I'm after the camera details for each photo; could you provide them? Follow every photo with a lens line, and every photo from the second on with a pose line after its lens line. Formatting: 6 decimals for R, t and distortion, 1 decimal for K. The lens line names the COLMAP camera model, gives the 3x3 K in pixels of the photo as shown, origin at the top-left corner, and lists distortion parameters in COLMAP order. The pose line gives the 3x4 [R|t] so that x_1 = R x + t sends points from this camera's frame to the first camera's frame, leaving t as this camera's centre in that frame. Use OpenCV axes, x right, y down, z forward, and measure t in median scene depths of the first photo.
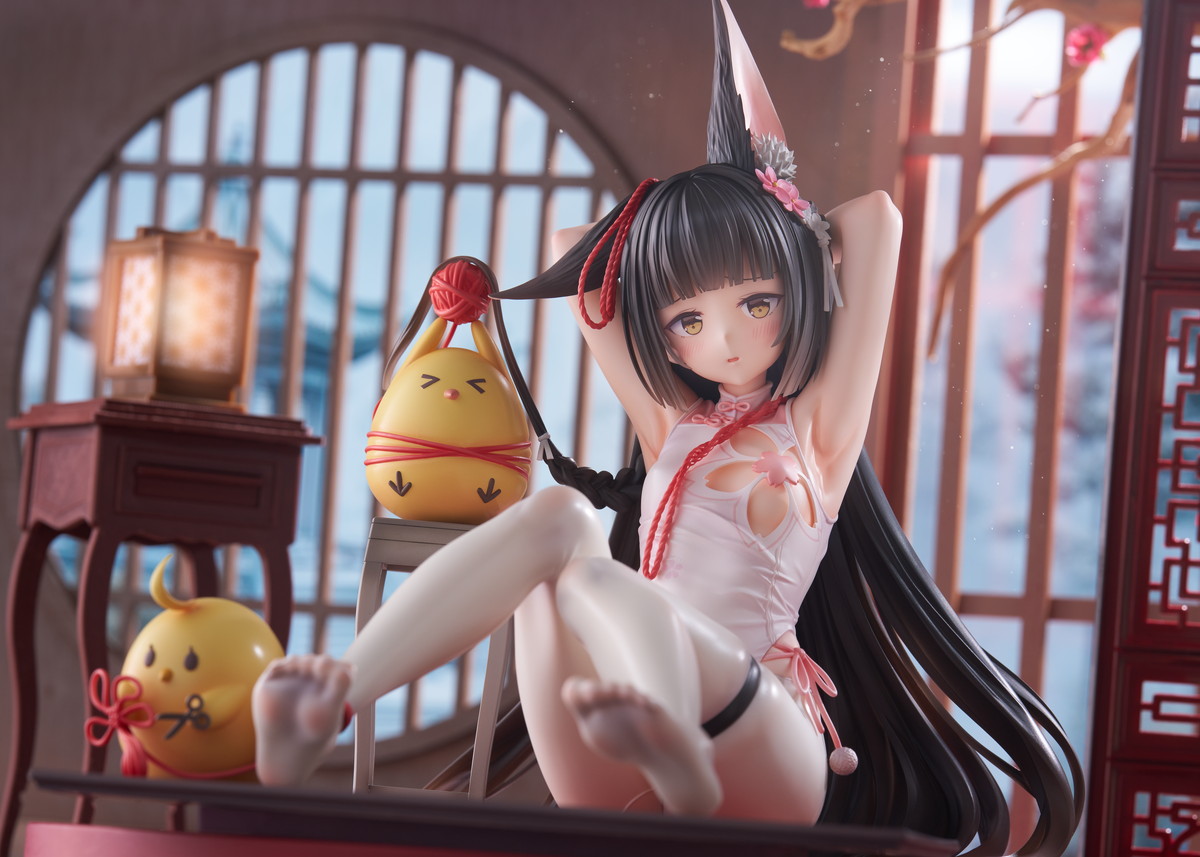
lens RADIAL K [[5225.7, 0, 600.0], [0, 5225.7, 428.5], [0, 0, 1]] dist [0.400394, 8.463989]
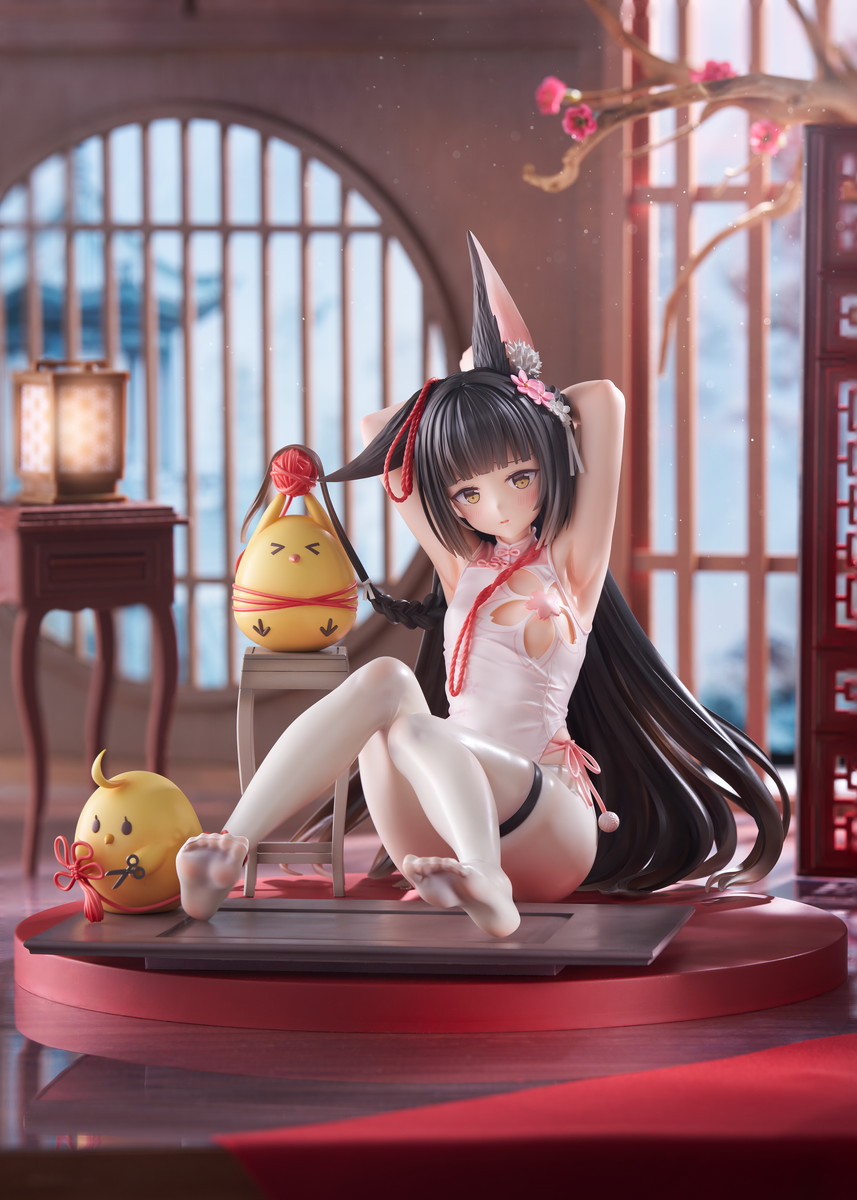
lens RADIAL K [[5225.7, 0, 428.5], [0, 5225.7, 600.0], [0, 0, 1]] dist [0.400394, 8.463989]
pose [[0.996976, -0.077679, -0.002089, 0.007315], [0.077020, 0.984237, 0.159204, -0.203769], [-0.010311, -0.158883, 0.987244, -0.307908]]
